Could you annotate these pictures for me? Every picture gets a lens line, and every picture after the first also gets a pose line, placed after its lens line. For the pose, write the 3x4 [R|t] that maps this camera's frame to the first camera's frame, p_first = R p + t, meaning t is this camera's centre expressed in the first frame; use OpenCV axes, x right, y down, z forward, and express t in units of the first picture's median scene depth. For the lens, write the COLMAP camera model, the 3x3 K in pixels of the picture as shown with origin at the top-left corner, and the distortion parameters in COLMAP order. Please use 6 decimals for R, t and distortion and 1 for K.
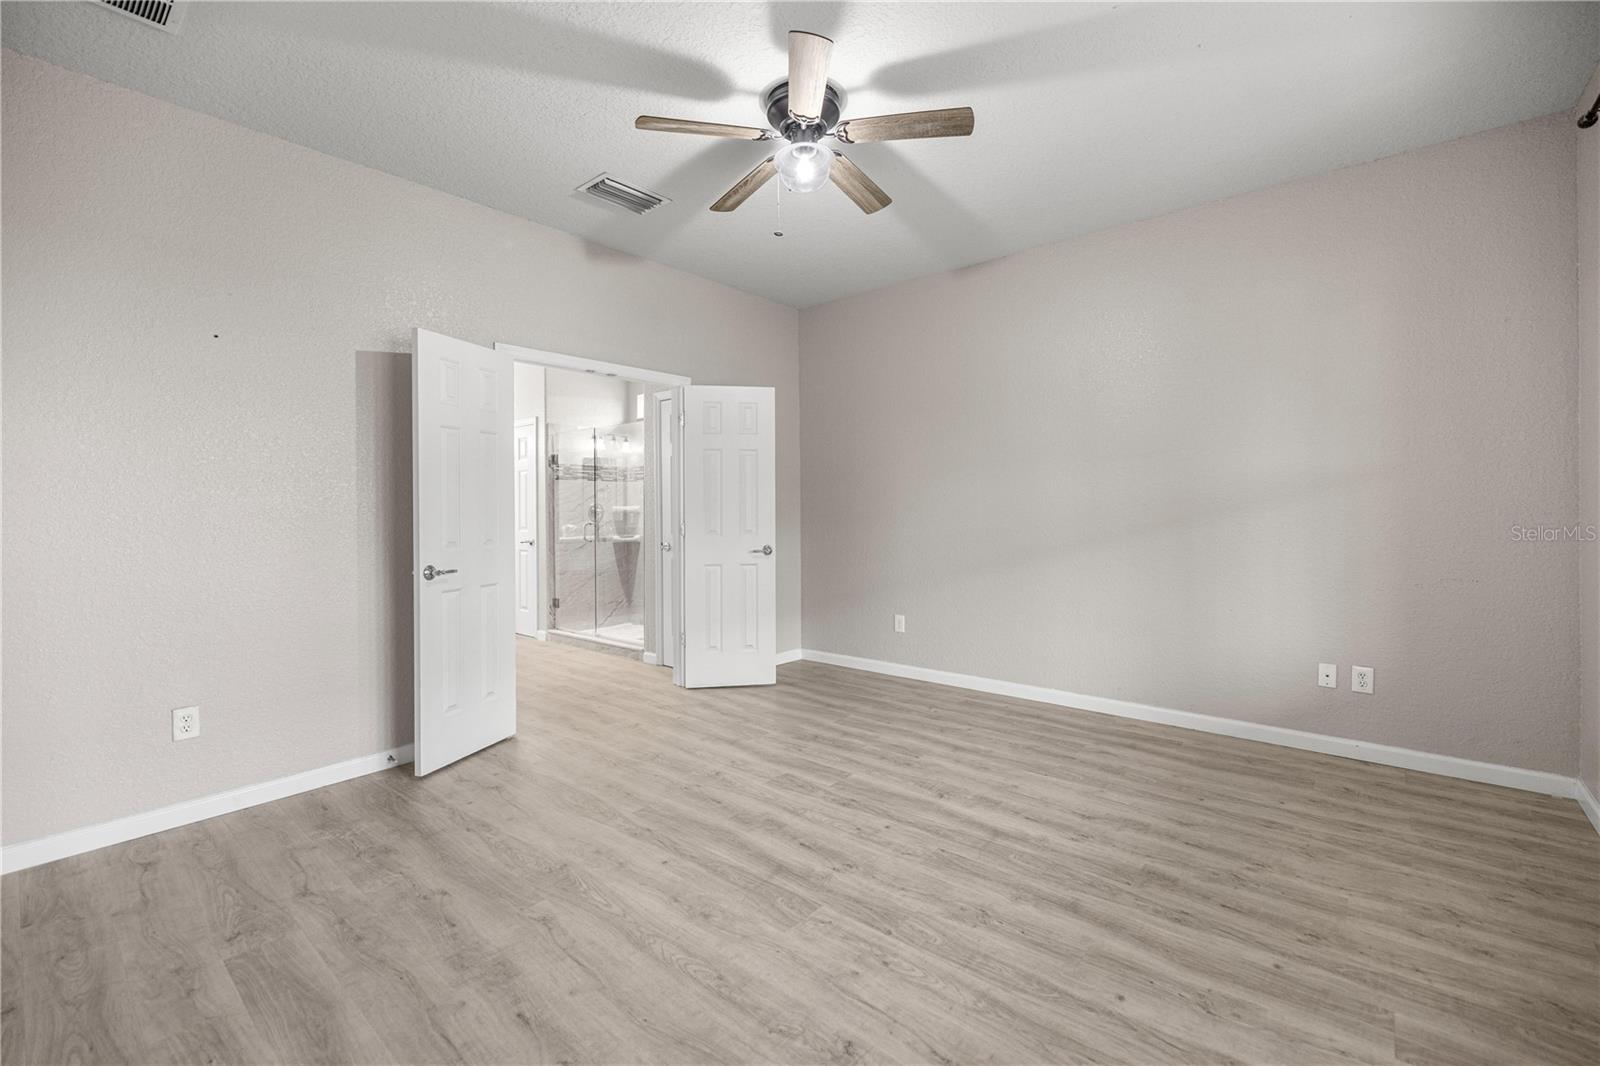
lens RADIAL K [[671.0, 0, 798.2], [0, 671.0, 522.2], [0, 0, 1]] dist [0.003015, 0.000137]
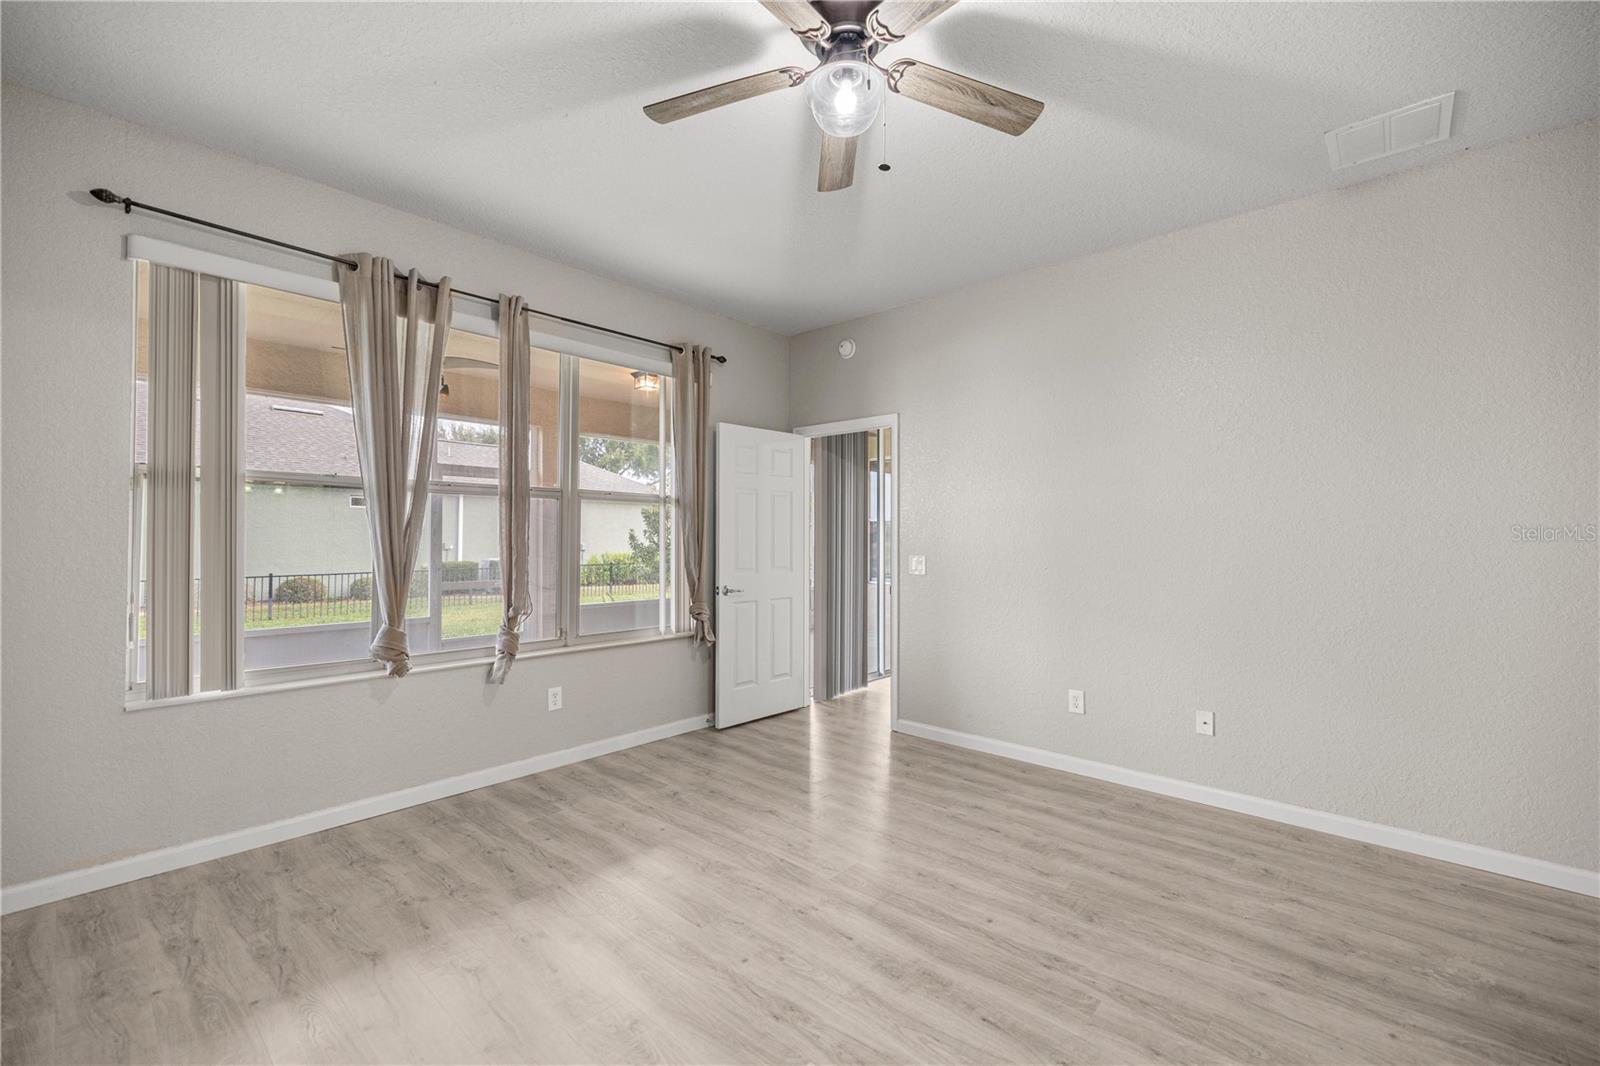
lens RADIAL K [[671.0, 0, 799.6], [0, 671.0, 534.4], [0, 0, 1]] dist [0.003015, 0.000137]
pose [[-0.999673, 0.004568, 0.025145, 0.047304], [0.004945, 0.999876, 0.014953, -0.065734], [-0.025073, 0.015073, -0.999572, 1.863427]]
